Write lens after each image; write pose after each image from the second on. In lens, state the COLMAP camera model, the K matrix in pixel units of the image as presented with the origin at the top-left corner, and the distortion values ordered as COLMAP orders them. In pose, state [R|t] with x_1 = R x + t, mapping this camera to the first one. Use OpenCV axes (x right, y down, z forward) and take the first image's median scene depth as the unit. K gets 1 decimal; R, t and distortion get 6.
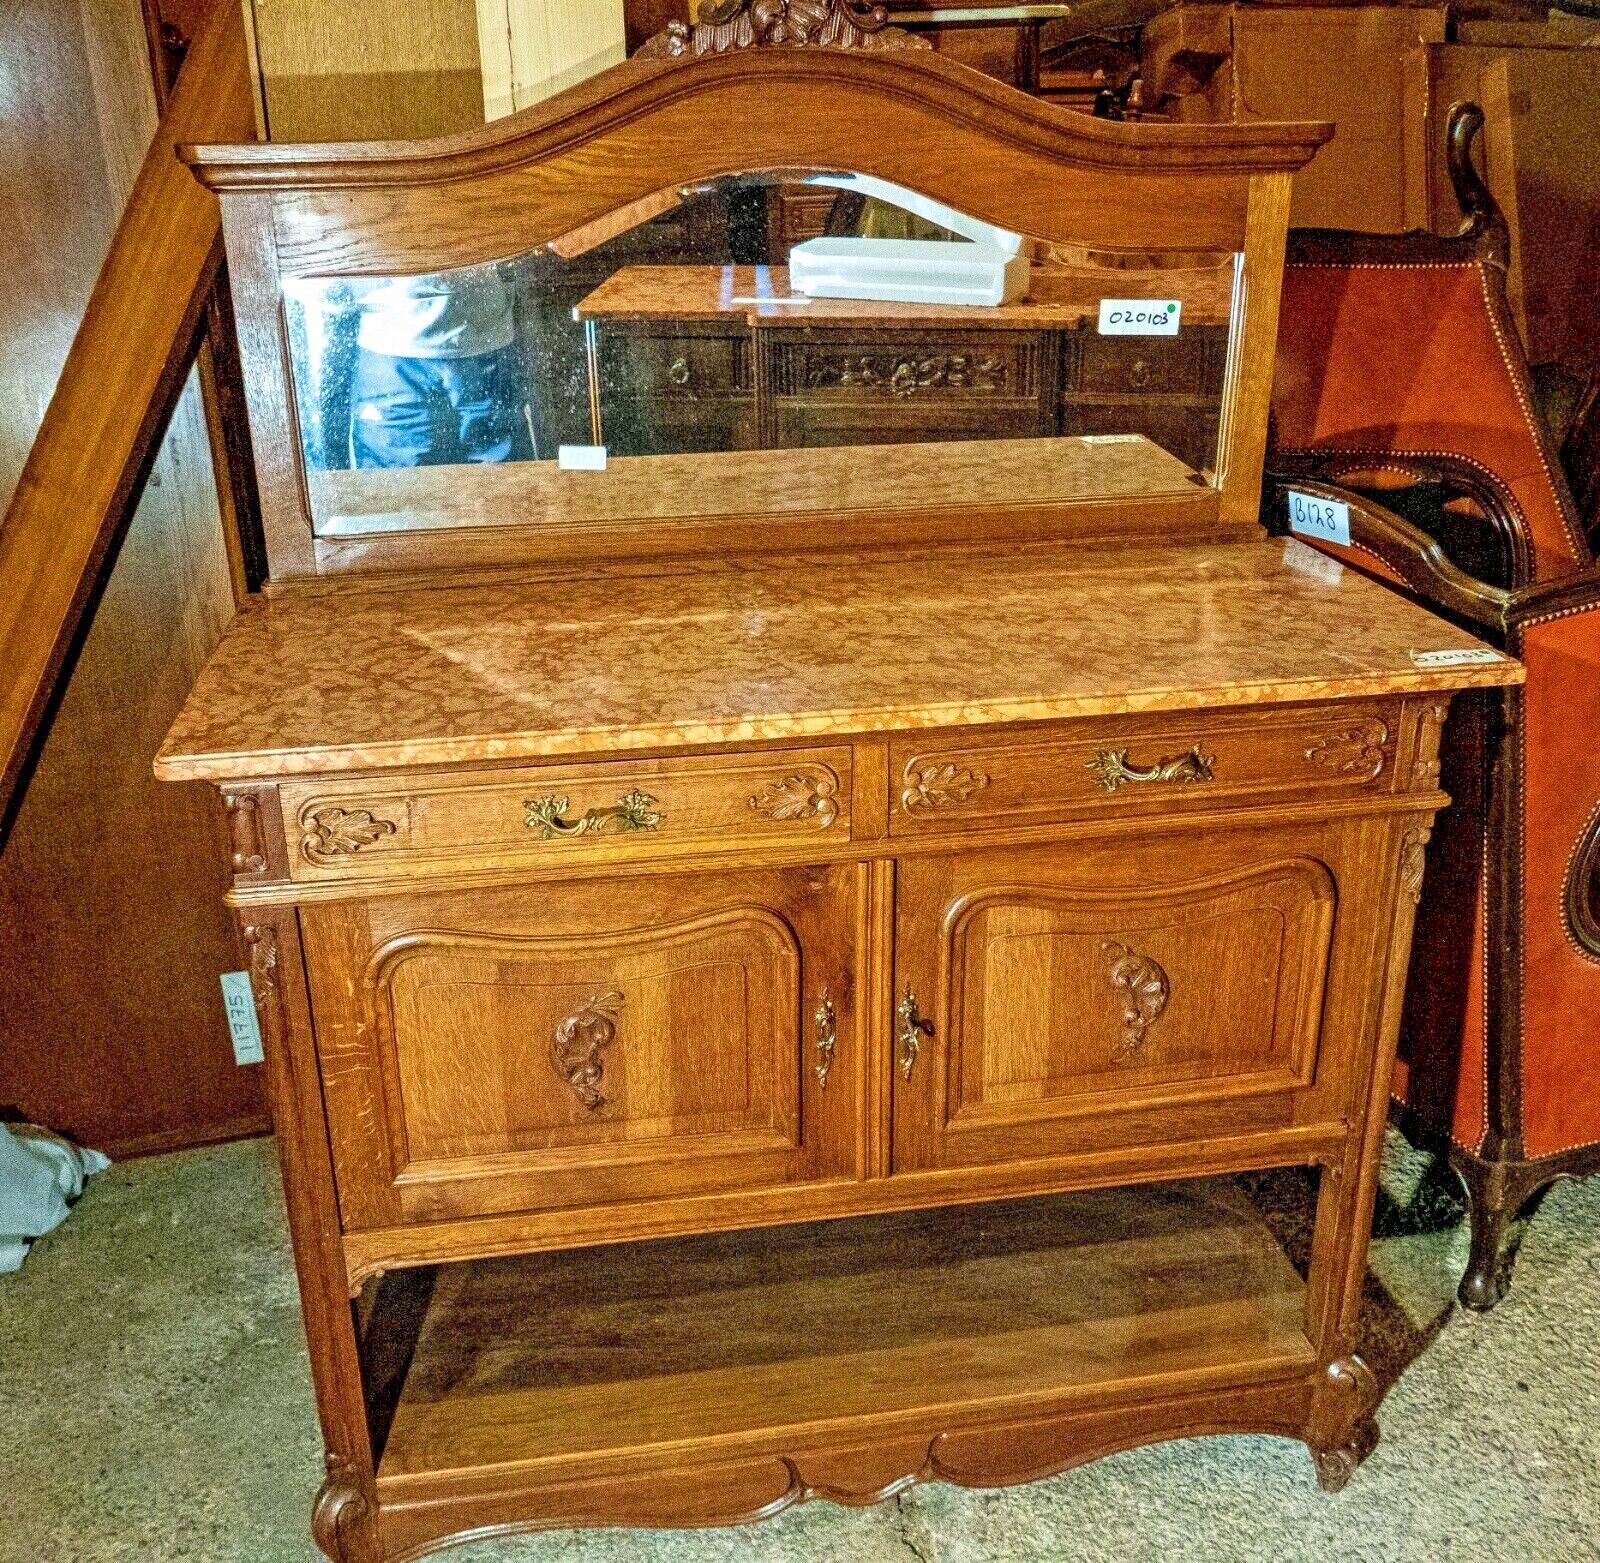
lens RADIAL K [[1651.9, 0, 792.3], [0, 1651.9, 776.6], [0, 0, 1]] dist [-0.009880, 0.000000]
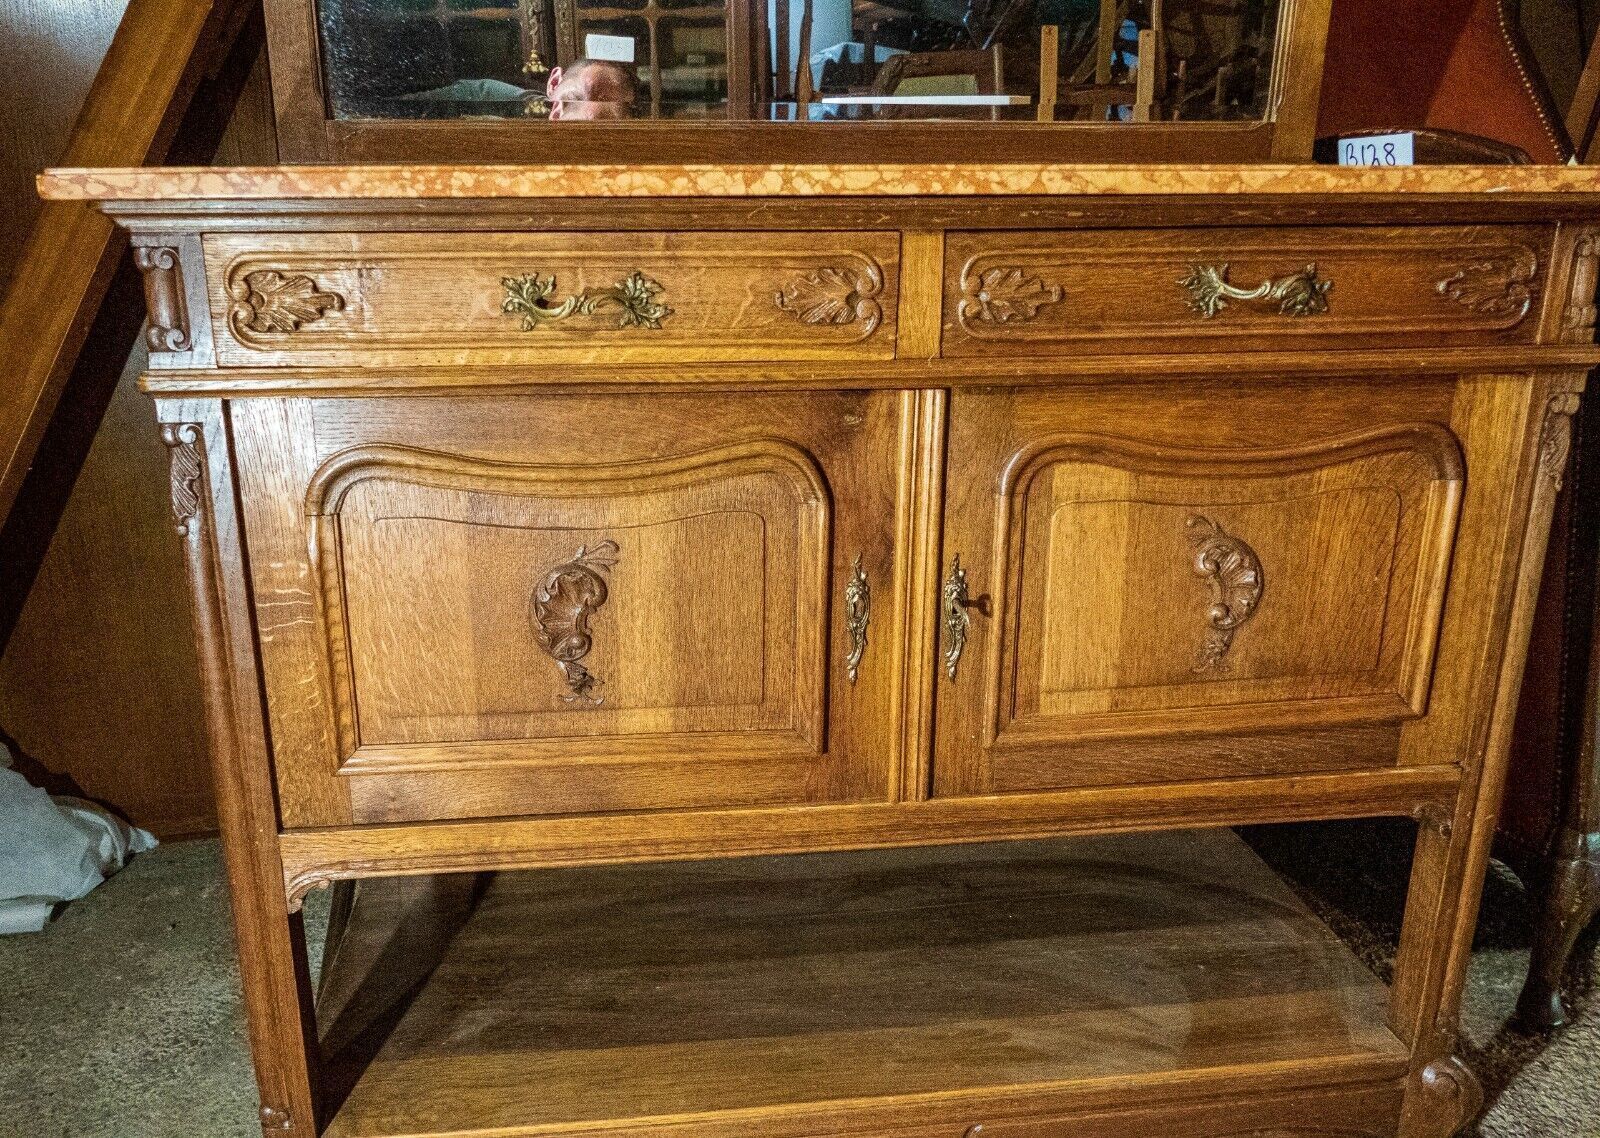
lens RADIAL K [[1209.6, 0, 746.1], [0, 1209.6, 561.8], [0, 0, 1]] dist [-0.019049, 0.015227]
pose [[0.998387, 0.024061, -0.051425, -0.005148], [-0.028864, 0.995078, -0.094796, 0.178966], [0.048891, 0.096128, 0.994168, 0.358765]]
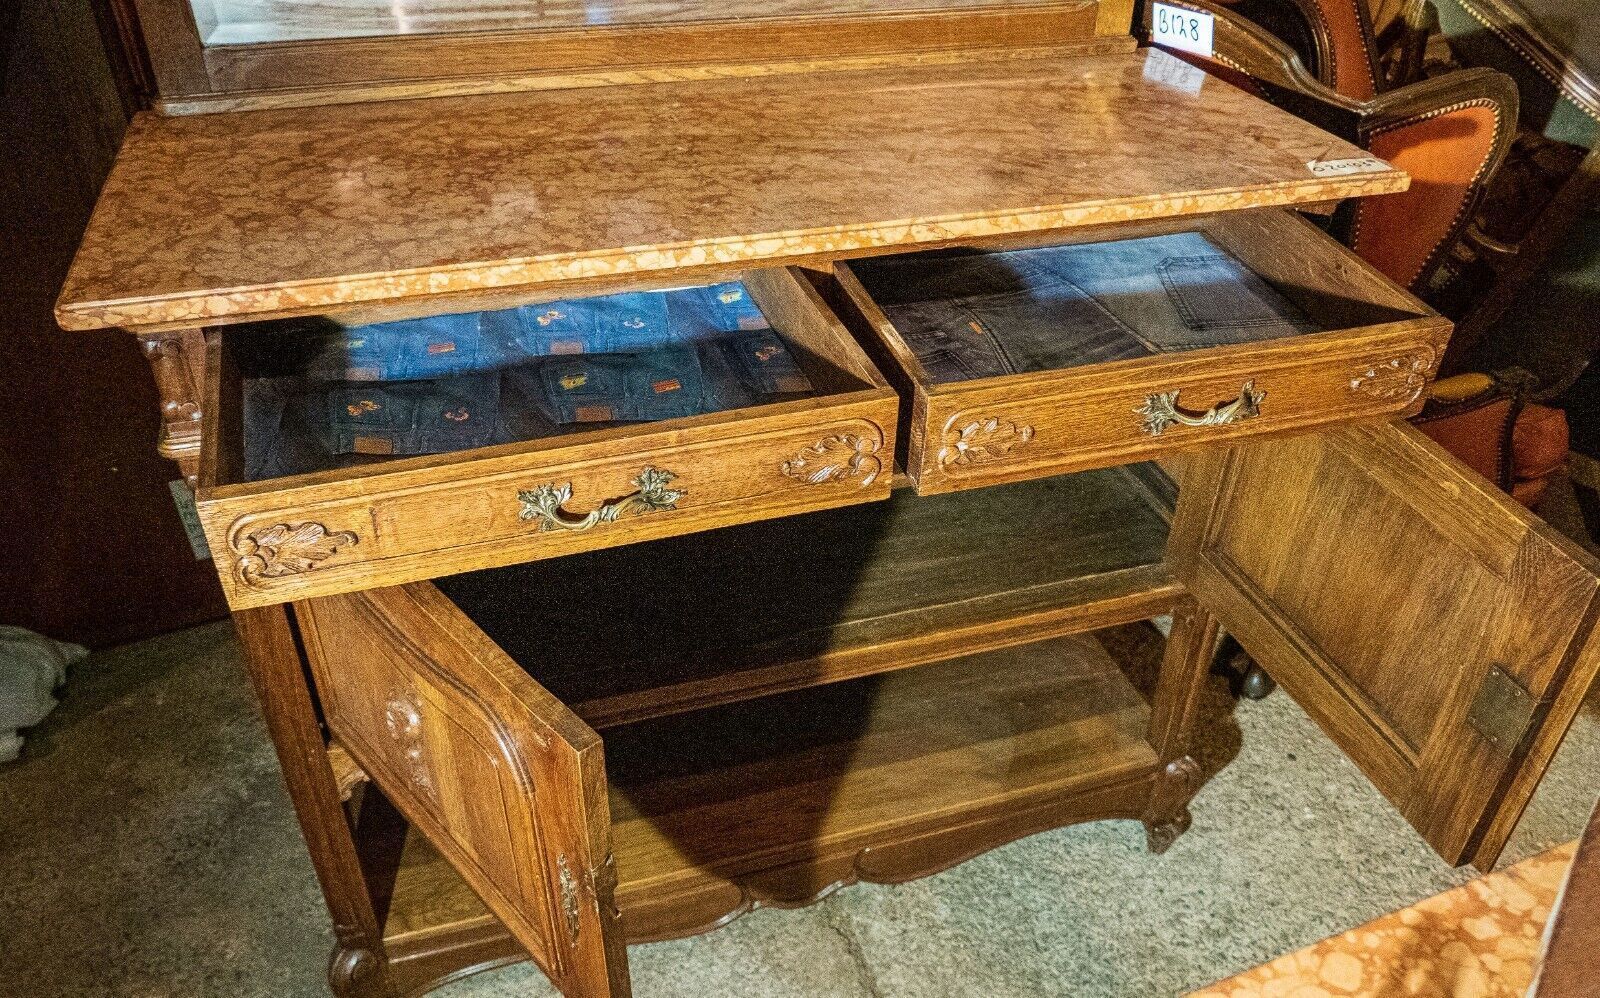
lens RADIAL K [[1252.1, 0, 827.8], [0, 1252.1, 583.0], [0, 0, 1]] dist [-0.020806, 0.010348]
pose [[0.987389, -0.061885, 0.145717, -0.060286], [0.022999, 0.966739, 0.254729, -0.022452], [-0.156635, -0.248165, 0.955971, 0.192549]]
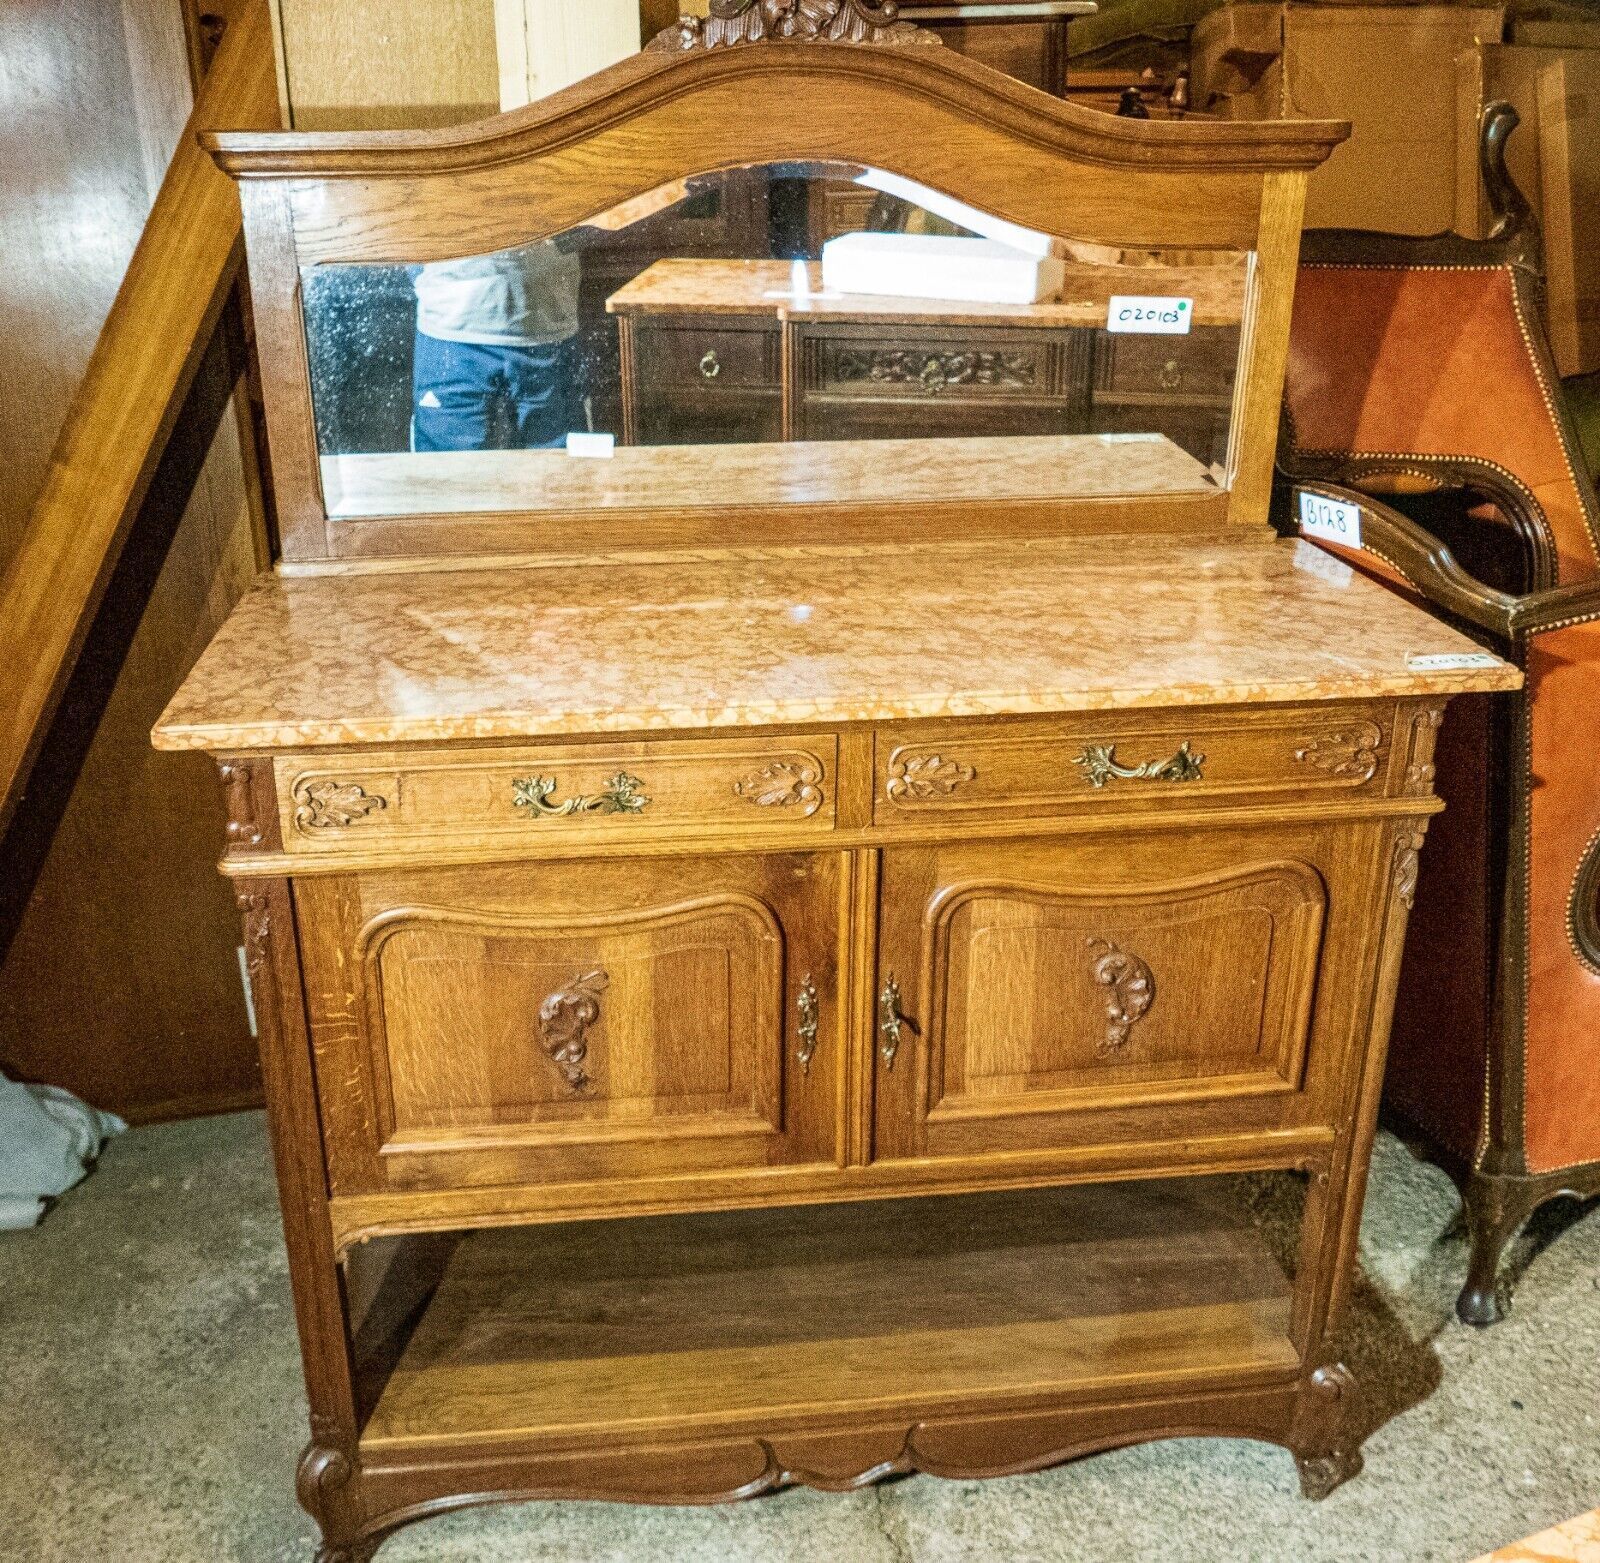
lens RADIAL K [[1651.9, 0, 764.8], [0, 1651.9, 776.0], [0, 0, 1]] dist [-0.009880, 0.000000]
pose [[0.998607, 0.027234, -0.045200, 0.033408], [-0.027175, 0.999629, 0.001923, 0.005243], [0.045236, -0.000692, 0.998976, -0.008105]]
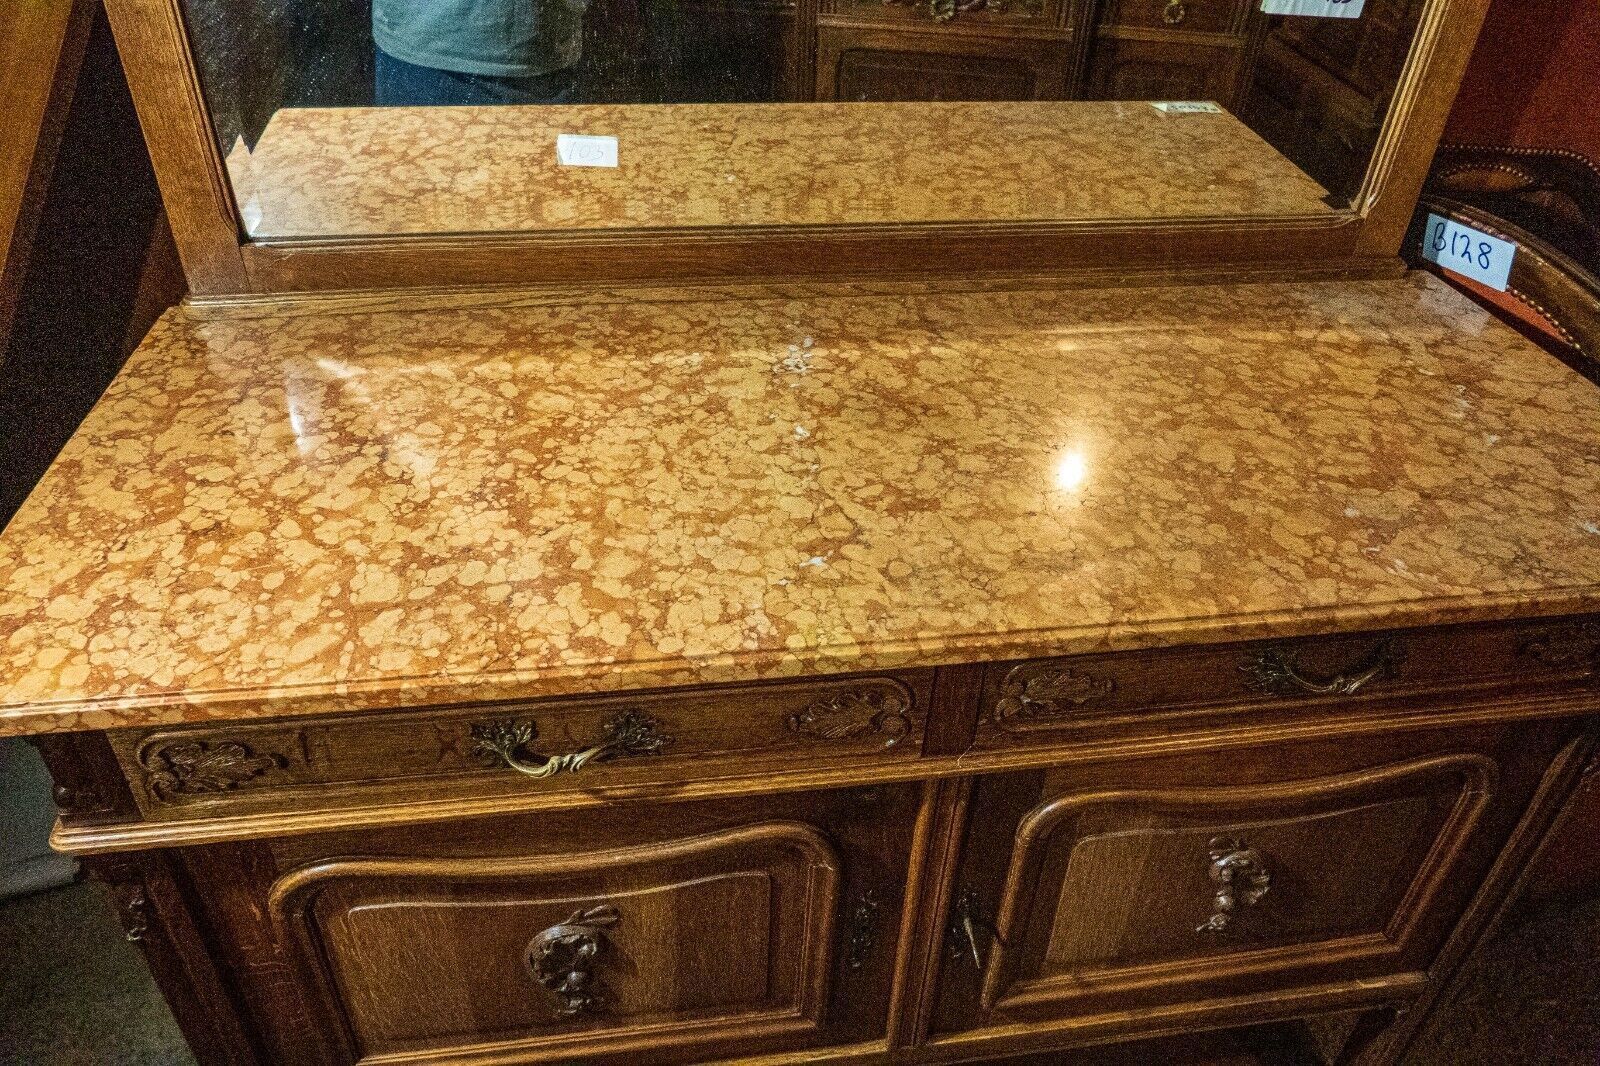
lens RADIAL K [[1130.3, 0, 800.1], [0, 1130.3, 533.9], [0, 0, 1]] dist [-0.013077, -0.003127]
pose [[0.998820, 0.046728, 0.013262, -0.027613], [-0.048540, 0.970360, 0.236740, -0.158409], [-0.001806, -0.237105, 0.971482, 0.471786]]
